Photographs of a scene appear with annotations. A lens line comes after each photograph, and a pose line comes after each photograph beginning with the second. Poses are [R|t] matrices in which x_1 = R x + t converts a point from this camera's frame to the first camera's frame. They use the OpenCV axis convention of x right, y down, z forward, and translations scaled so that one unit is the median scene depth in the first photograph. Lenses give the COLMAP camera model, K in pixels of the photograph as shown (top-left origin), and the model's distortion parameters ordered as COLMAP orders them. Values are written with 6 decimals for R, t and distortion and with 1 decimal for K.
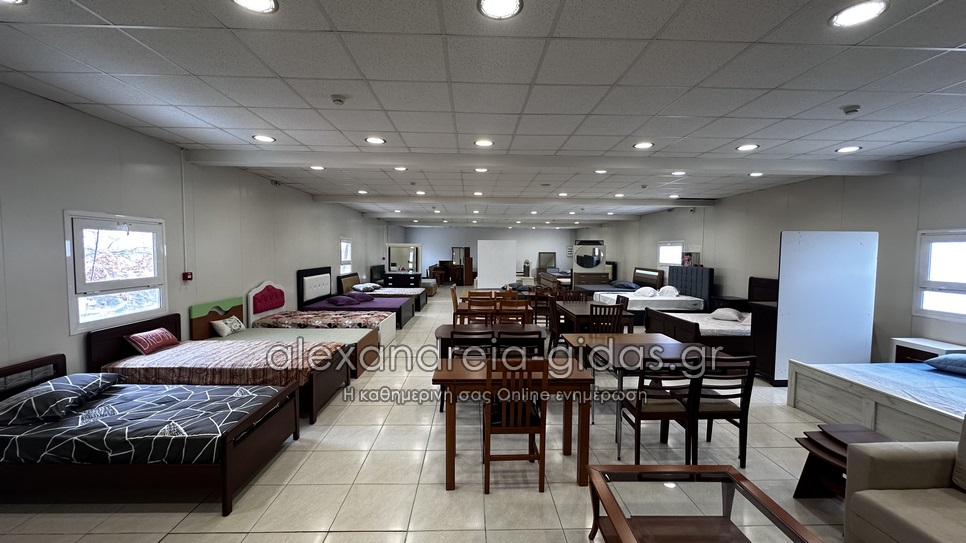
lens RADIAL K [[384.9, 0, 481.8], [0, 384.9, 271.1], [0, 0, 1]] dist [-0.003620, 0.000823]
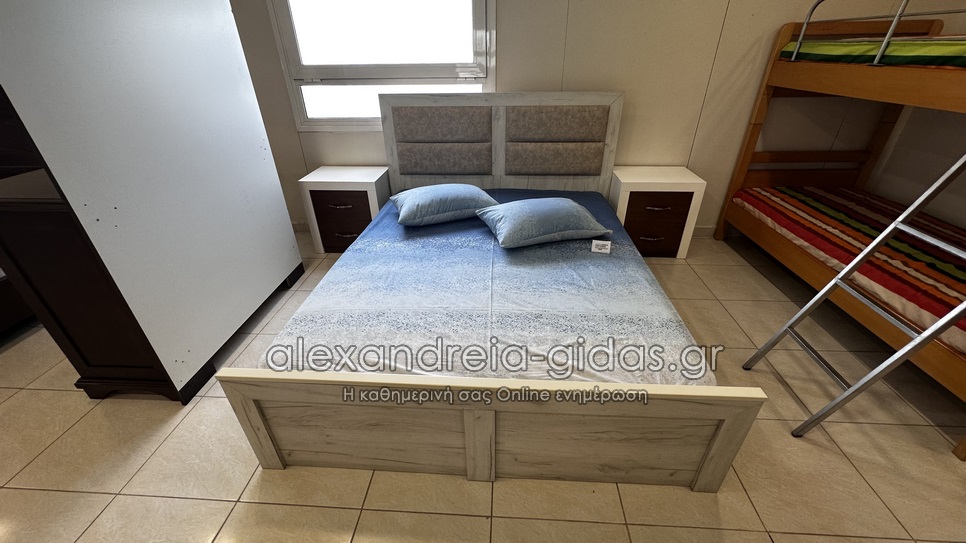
lens RADIAL K [[384.9, 0, 484.1], [0, 384.9, 255.6], [0, 0, 1]] dist [-0.003620, 0.000823]
pose [[0.094326, -0.485087, 0.869364, 0.355049], [0.074004, 0.874258, 0.479788, 0.011142], [-0.992787, 0.019080, 0.118364, 0.443860]]
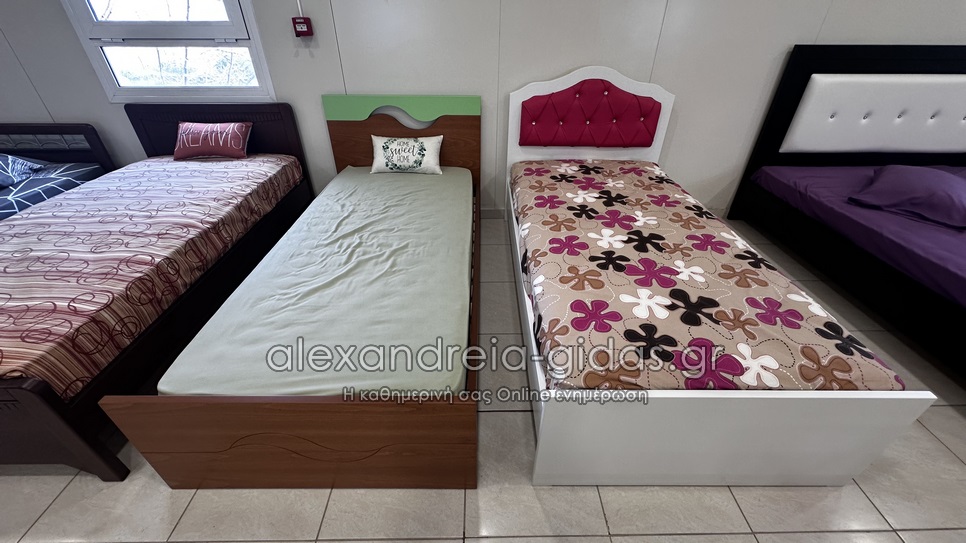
lens RADIAL K [[384.9, 0, 480.3], [0, 384.9, 274.9], [0, 0, 1]] dist [-0.003620, 0.000823]
pose [[-0.007286, 0.551792, -0.833950, -0.125554], [-0.058929, 0.832286, 0.551206, -0.004387], [0.998236, 0.053160, 0.026453, 0.837628]]
